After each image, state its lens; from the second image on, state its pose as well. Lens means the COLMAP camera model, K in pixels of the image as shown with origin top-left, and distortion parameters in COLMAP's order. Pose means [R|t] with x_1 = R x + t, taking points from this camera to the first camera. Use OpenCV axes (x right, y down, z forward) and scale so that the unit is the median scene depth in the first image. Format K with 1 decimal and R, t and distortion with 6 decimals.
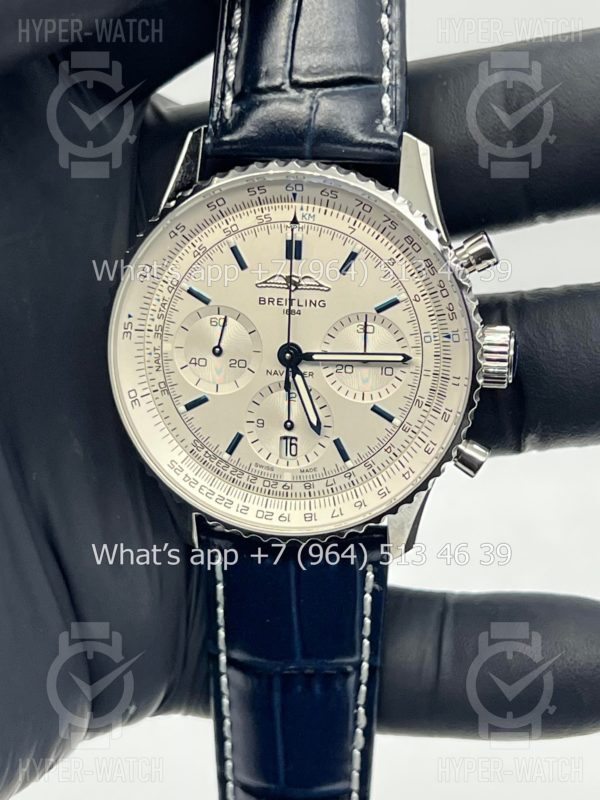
lens RADIAL K [[1901.7, 0, 295.9], [0, 1901.7, 400.1], [0, 0, 1]] dist [0.161887, 0.000000]
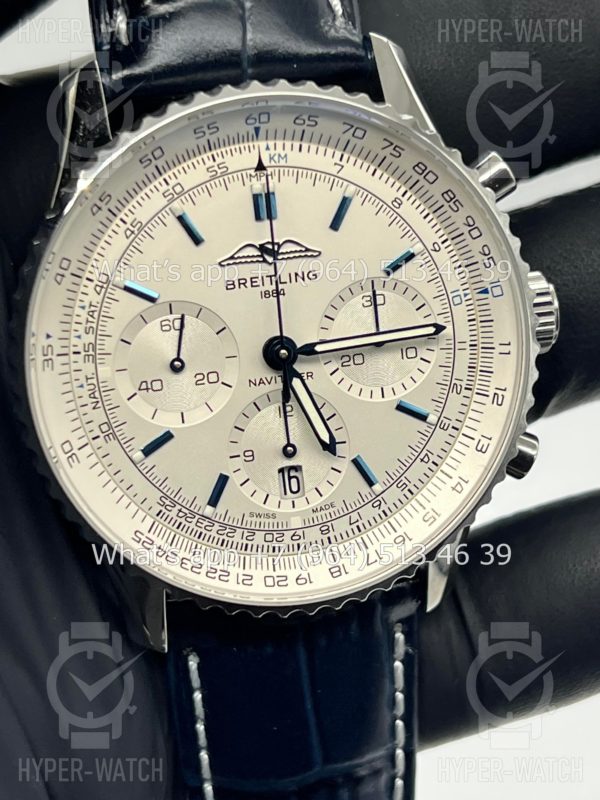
lens RADIAL K [[1901.7, 0, 300.7], [0, 1901.7, 405.0], [0, 0, 1]] dist [0.161887, 0.000000]
pose [[0.930653, -0.167438, 0.325346, -0.233145], [0.186808, 0.981968, -0.029000, 0.018069], [-0.314623, 0.087766, 0.945150, 0.317318]]
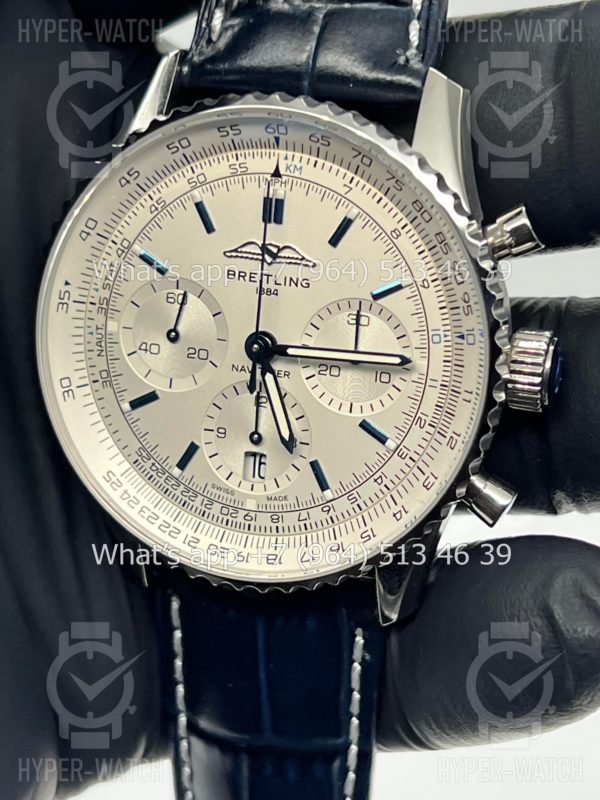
lens RADIAL K [[1901.7, 0, 304.7], [0, 1901.7, 401.0], [0, 0, 1]] dist [0.161887, 0.000000]
pose [[0.986006, 0.077767, -0.147458, 0.129869], [-0.081110, 0.996564, -0.016788, 0.009685], [0.145645, 0.028513, 0.988926, 0.238450]]
